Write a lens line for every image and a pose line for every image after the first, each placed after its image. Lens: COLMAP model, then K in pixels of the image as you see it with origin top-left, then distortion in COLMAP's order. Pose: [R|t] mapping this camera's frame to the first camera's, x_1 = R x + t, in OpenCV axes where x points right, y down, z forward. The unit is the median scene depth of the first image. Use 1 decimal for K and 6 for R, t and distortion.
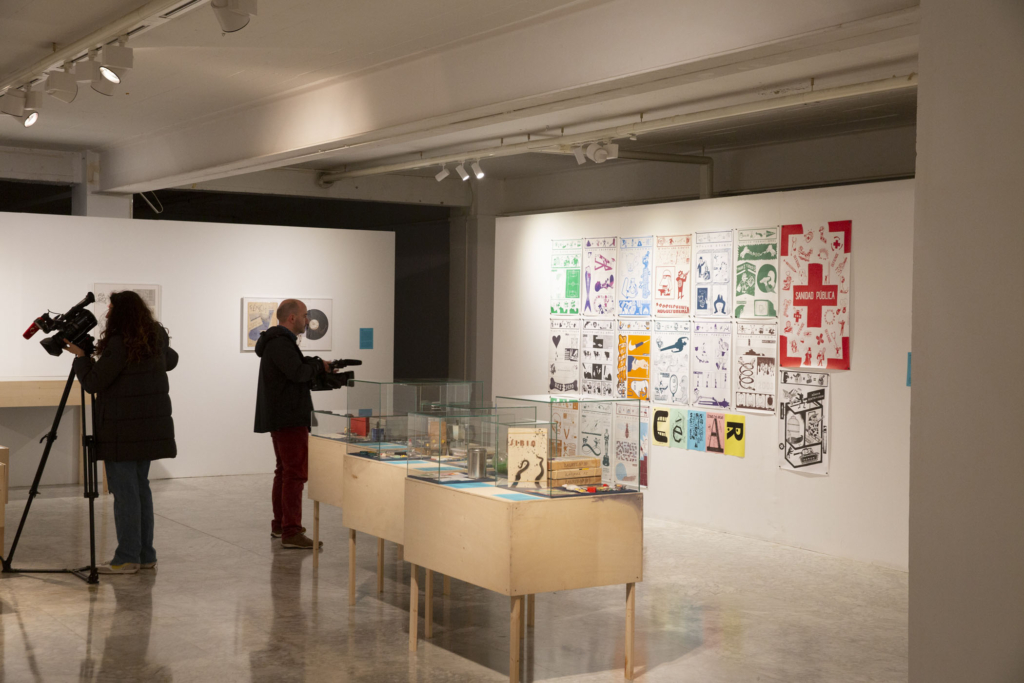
lens RADIAL K [[1534.2, 0, 512.7], [0, 1534.2, 336.5], [0, 0, 1]] dist [0.103692, 0.000000]
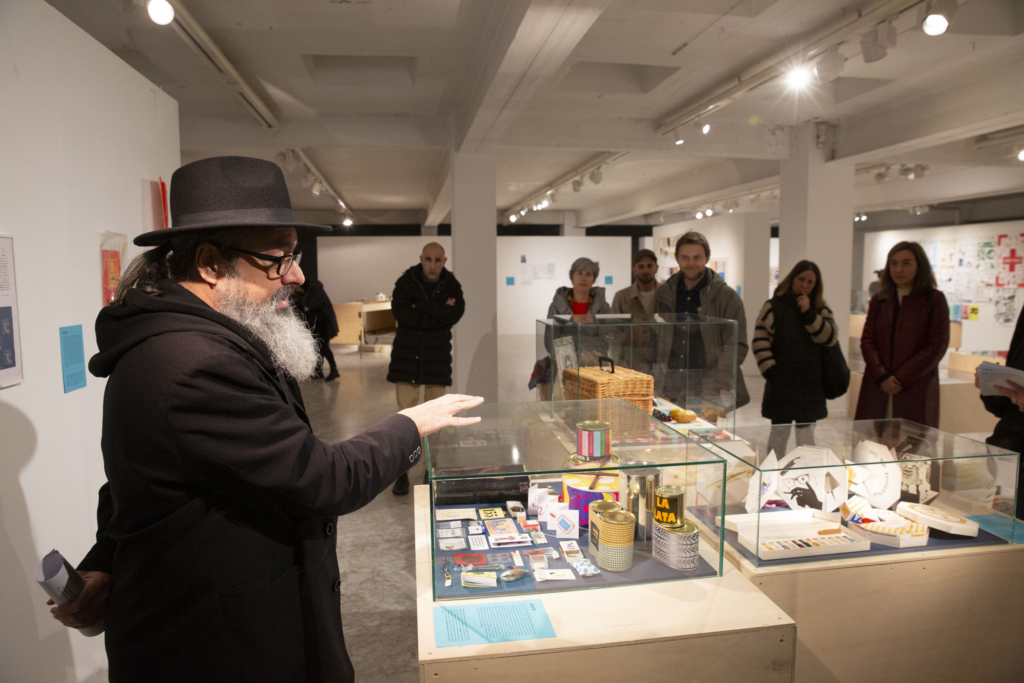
lens RADIAL K [[727.8, 0, 505.1], [0, 727.8, 338.4], [0, 0, 1]] dist [-0.076044, 0.050881]
pose [[0.933106, 0.016347, -0.359228, -0.173197], [0.009637, 0.997471, 0.070423, 0.012902], [0.359471, -0.069174, 0.930589, -0.459471]]
